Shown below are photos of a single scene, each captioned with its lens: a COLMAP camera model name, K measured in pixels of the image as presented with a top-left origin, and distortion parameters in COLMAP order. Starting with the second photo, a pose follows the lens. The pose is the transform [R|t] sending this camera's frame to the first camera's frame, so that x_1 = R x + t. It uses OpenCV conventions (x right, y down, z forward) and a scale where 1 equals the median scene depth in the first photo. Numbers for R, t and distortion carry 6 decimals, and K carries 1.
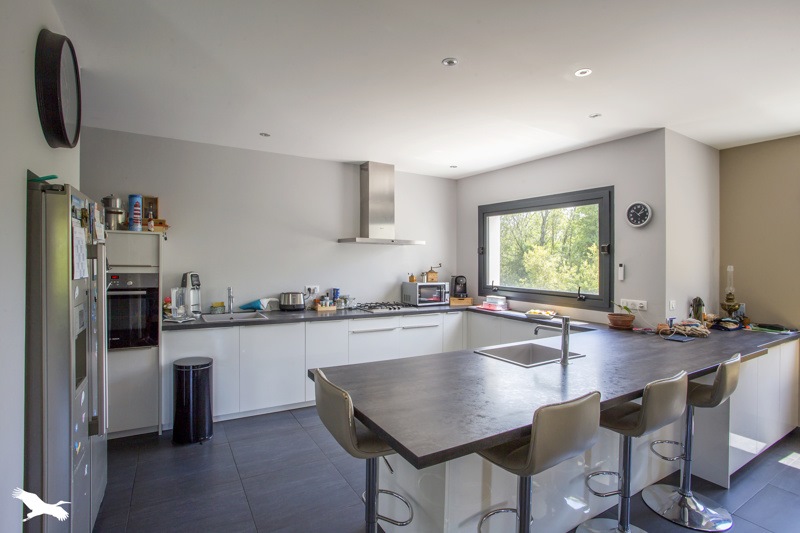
lens RADIAL K [[394.5, 0, 397.7], [0, 394.5, 255.5], [0, 0, 1]] dist [-0.070068, -0.000053]
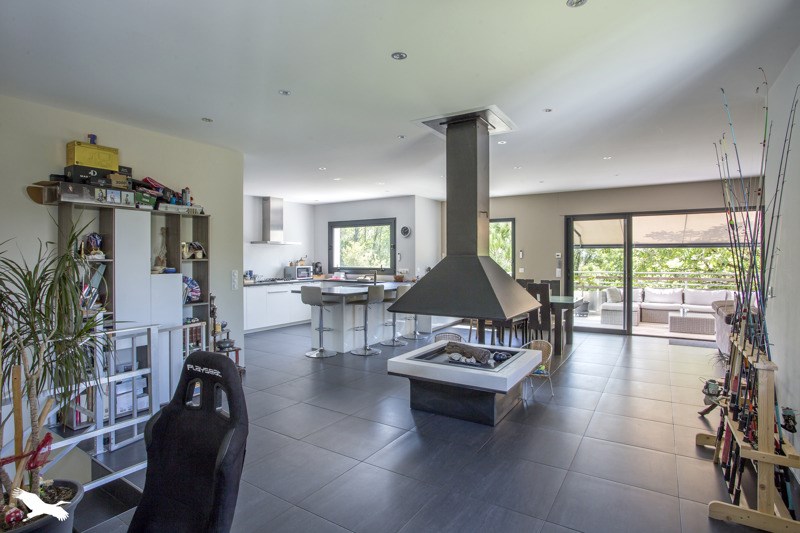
lens RADIAL K [[417.0, 0, 397.6], [0, 417.0, 255.4], [0, 0, 1]] dist [0.000052, -0.000001]
pose [[0.897361, -0.015180, 0.441037, -0.367850], [0.011140, 0.999869, 0.011750, 0.004127], [-0.441157, -0.005631, 0.897412, -0.873688]]
